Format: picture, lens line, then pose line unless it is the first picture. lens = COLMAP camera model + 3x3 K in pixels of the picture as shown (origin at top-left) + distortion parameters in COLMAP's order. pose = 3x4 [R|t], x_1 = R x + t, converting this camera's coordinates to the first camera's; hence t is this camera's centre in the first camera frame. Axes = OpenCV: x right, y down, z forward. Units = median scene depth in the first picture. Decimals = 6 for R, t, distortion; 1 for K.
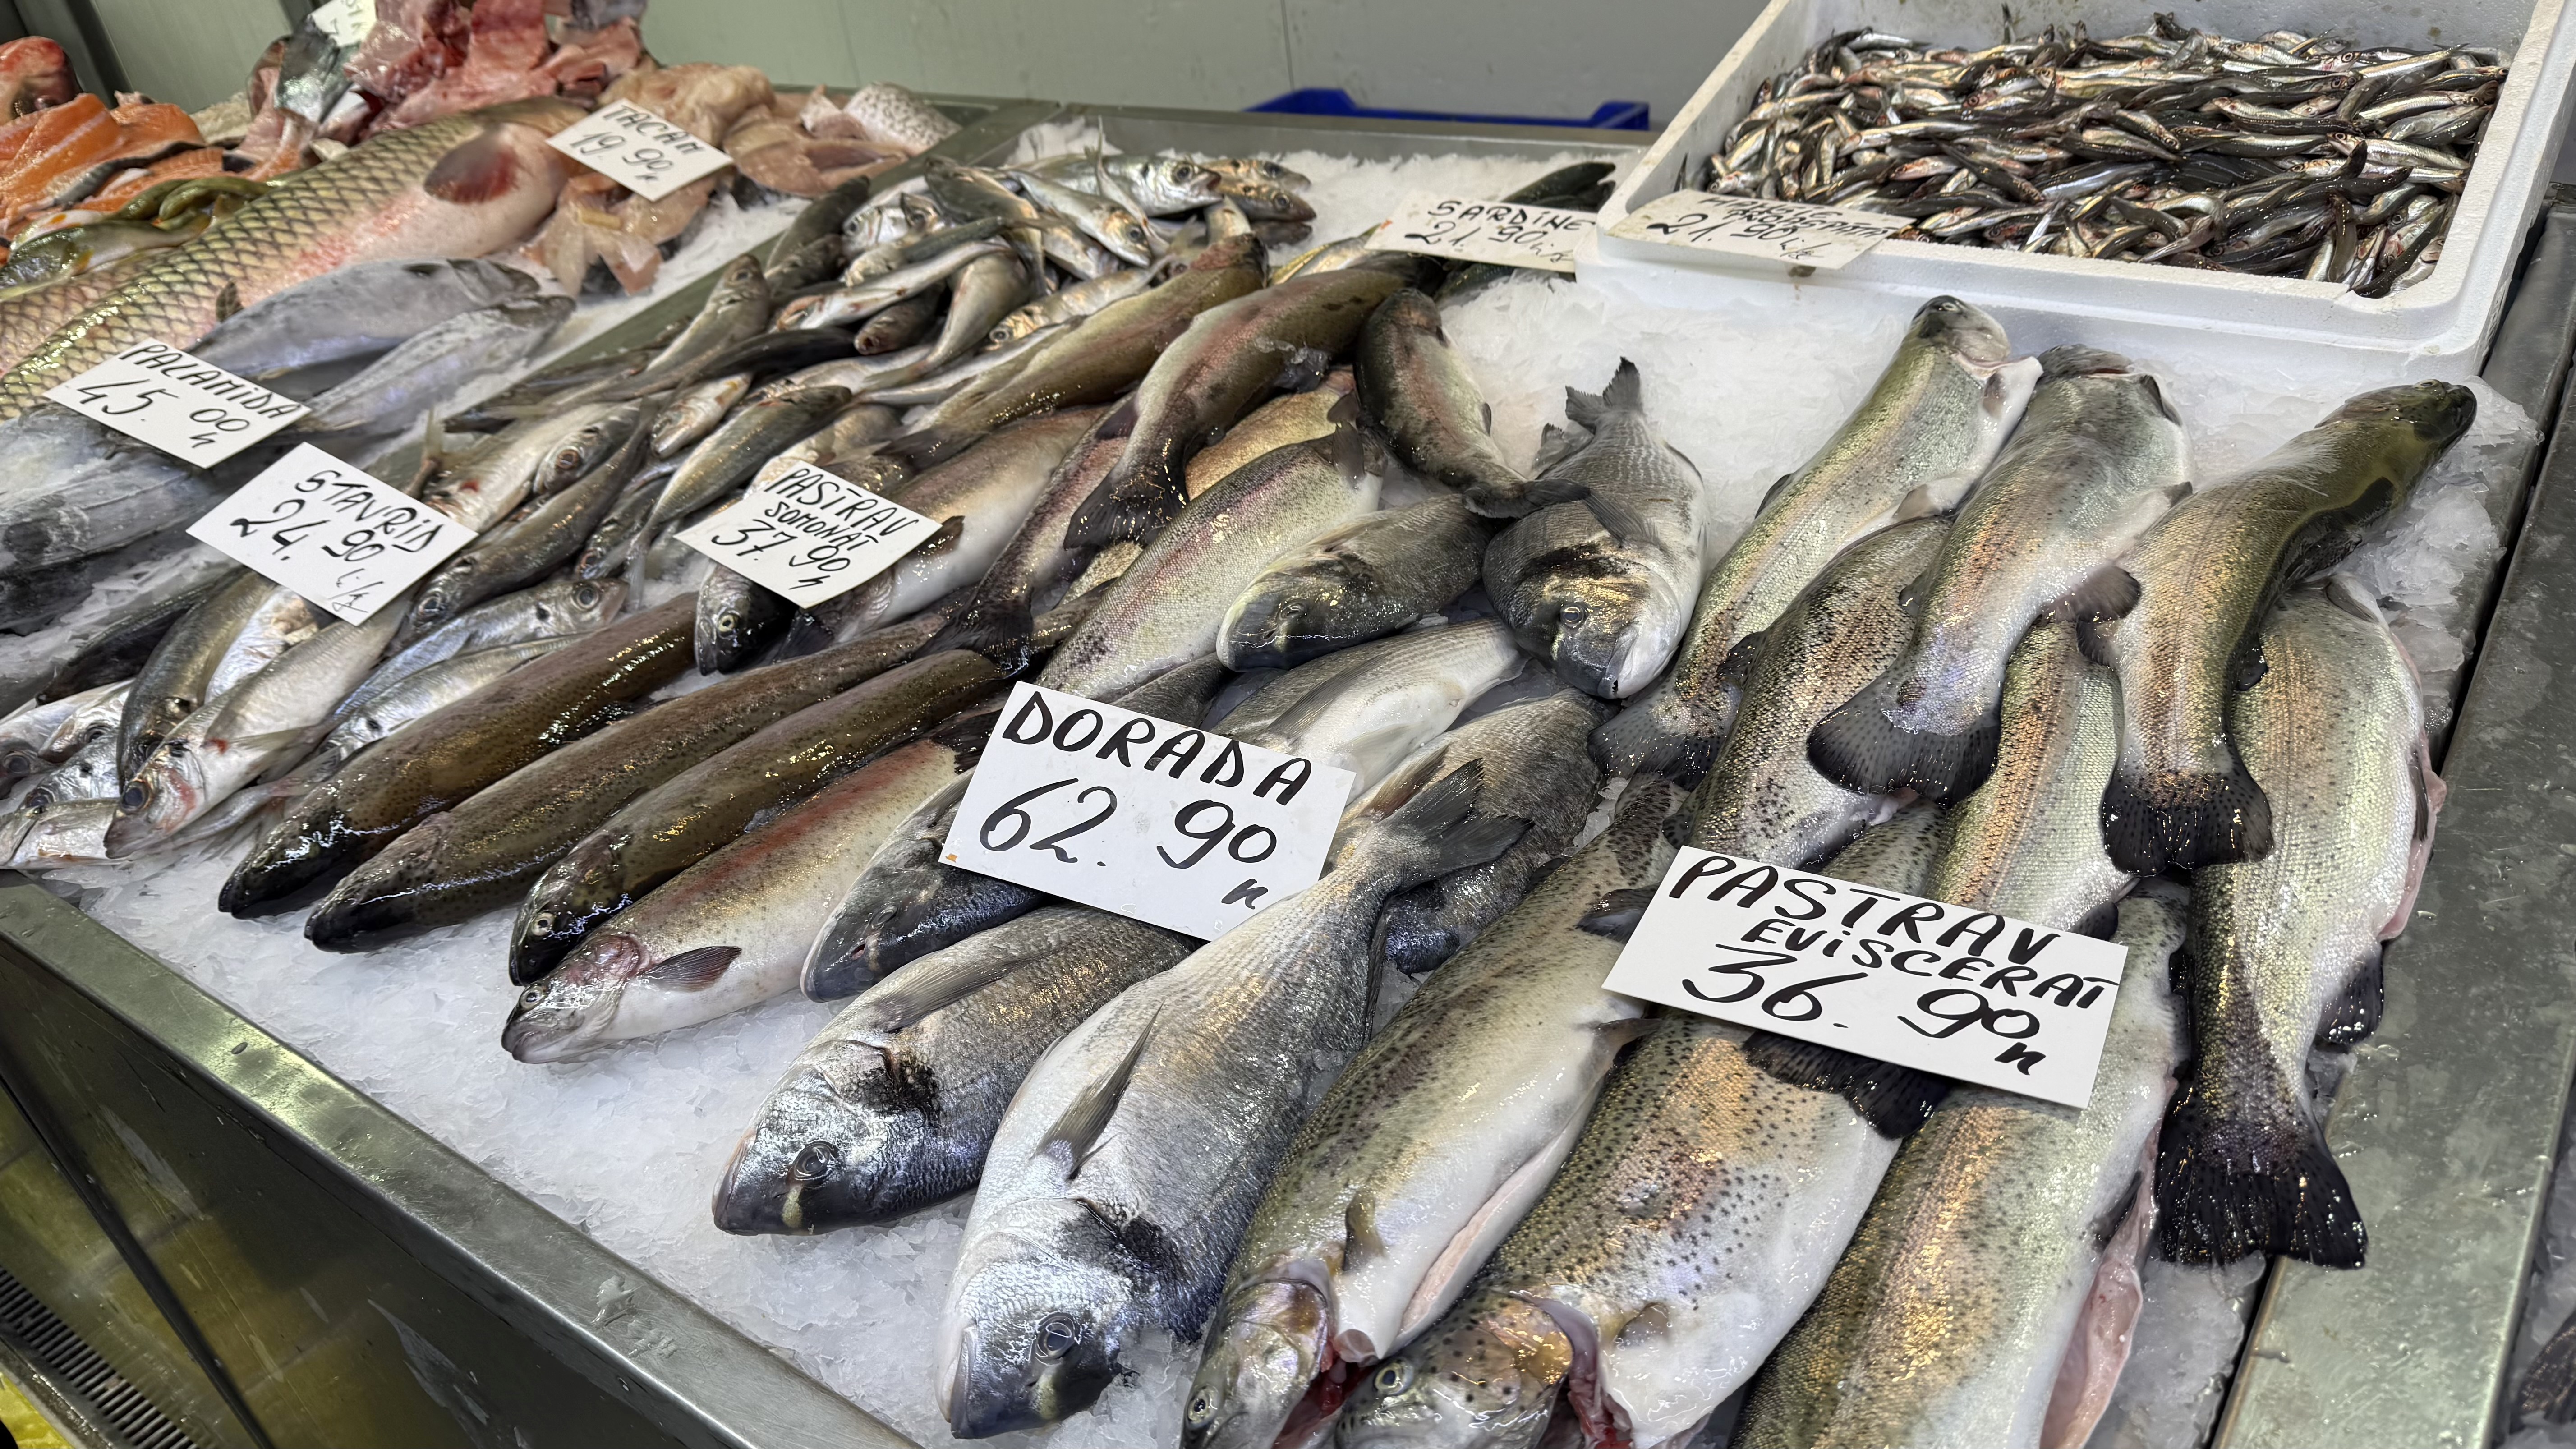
lens RADIAL K [[1846.4, 0, 1288.0], [0, 1846.4, 724.5], [0, 0, 1]] dist [0.073826, -0.100047]
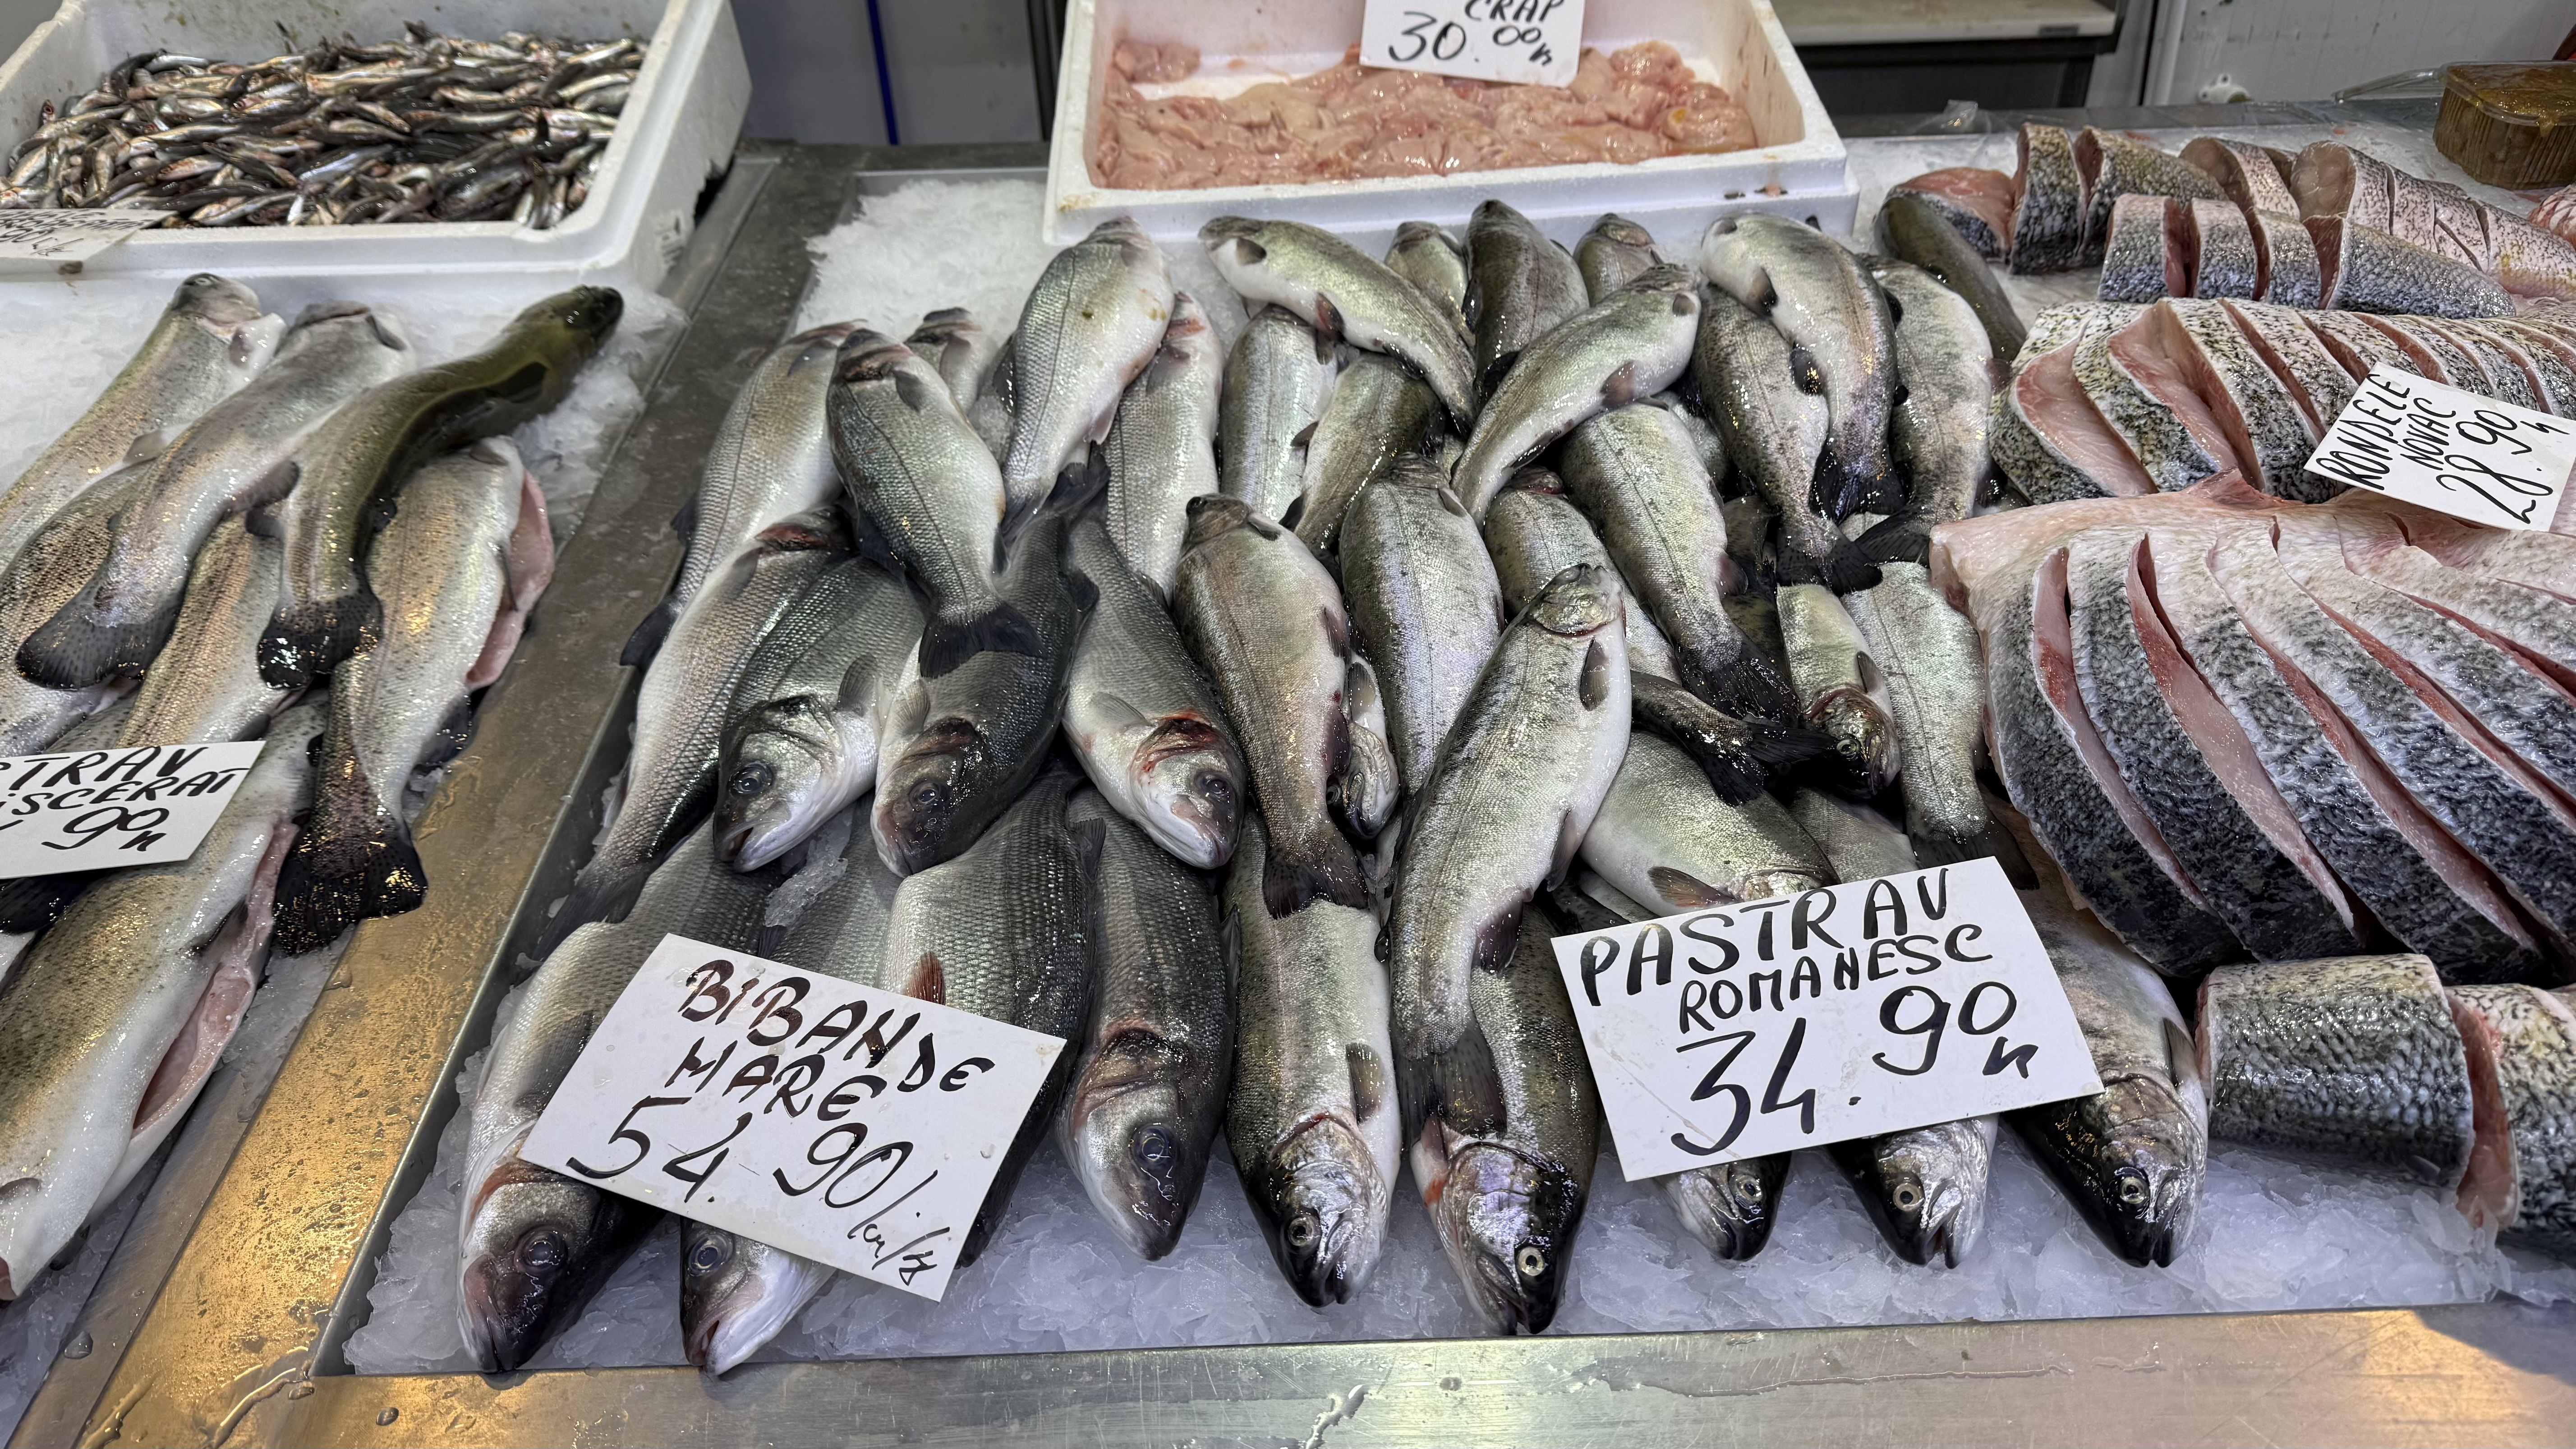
lens RADIAL K [[1846.4, 0, 1288.0], [0, 1846.4, 724.5], [0, 0, 1]] dist [0.073826, -0.100047]
pose [[0.804546, -0.245557, 0.540747, 0.199094], [0.260316, 0.964200, 0.050540, 0.134169], [-0.533799, 0.100104, 0.839665, -0.236340]]
